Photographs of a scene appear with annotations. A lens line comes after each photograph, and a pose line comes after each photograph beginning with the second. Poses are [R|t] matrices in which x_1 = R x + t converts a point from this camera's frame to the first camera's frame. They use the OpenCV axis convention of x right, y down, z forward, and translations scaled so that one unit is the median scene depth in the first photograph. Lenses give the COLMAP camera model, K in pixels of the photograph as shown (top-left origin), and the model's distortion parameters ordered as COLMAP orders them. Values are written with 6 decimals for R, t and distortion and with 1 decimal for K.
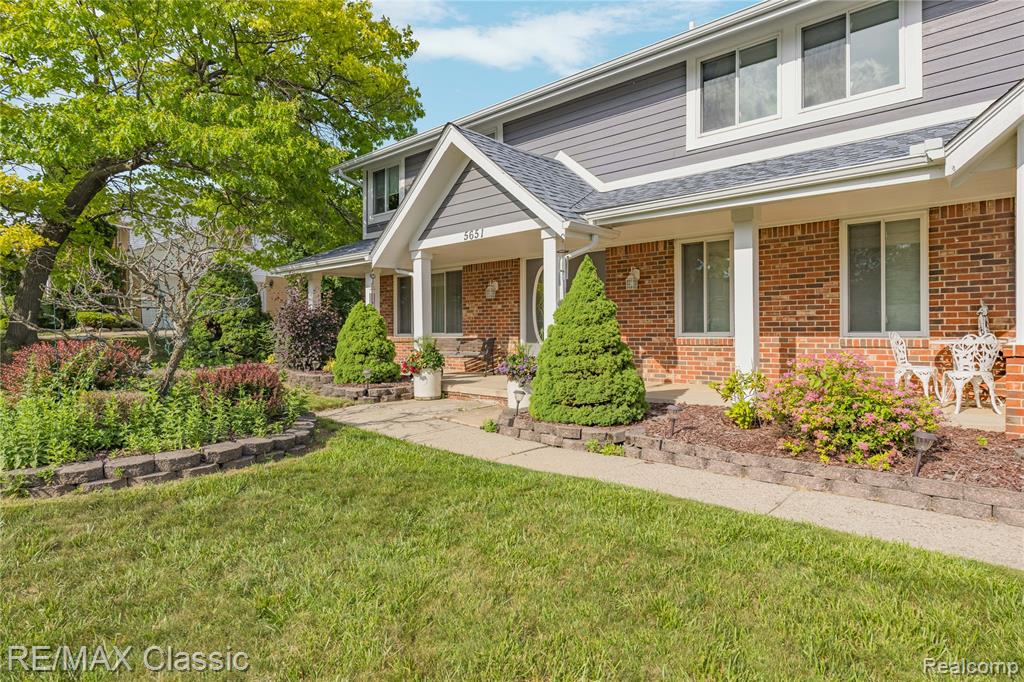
lens RADIAL K [[582.5, 0, 512.0], [0, 582.5, 341.0], [0, 0, 1]] dist [-0.001639, 0.000172]
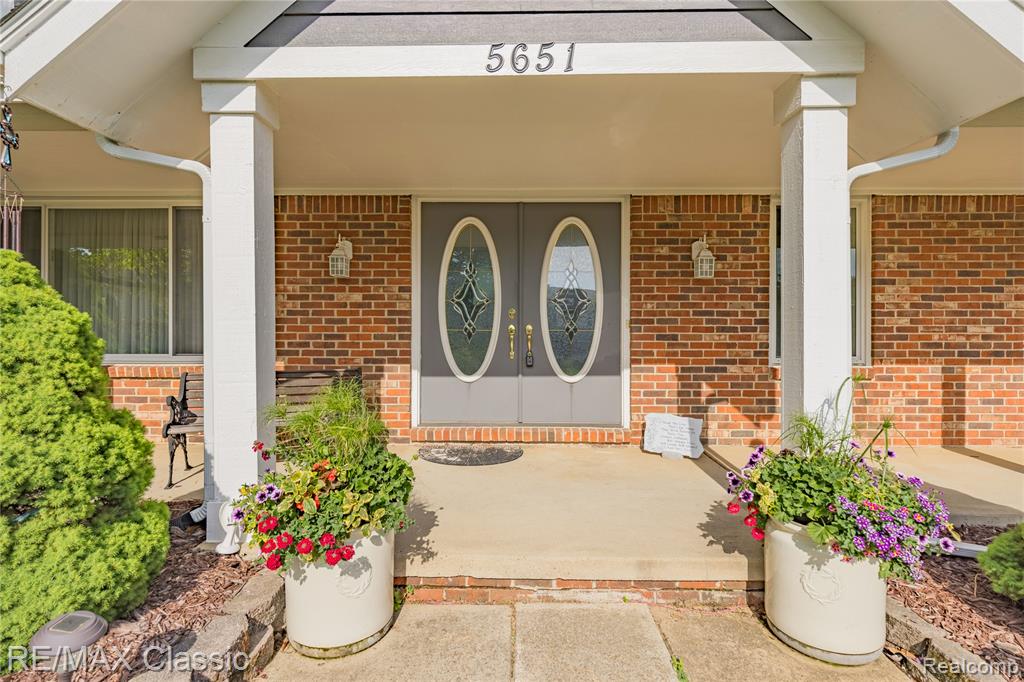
lens RADIAL K [[514.9, 0, 512.0], [0, 514.9, 341.0], [0, 0, 1]] dist [-0.002173, -0.000184]
pose [[0.744726, -0.006532, 0.667339, -0.280227], [0.003514, 0.999977, 0.005867, -0.038928], [-0.667361, -0.002024, 0.744731, 0.885560]]
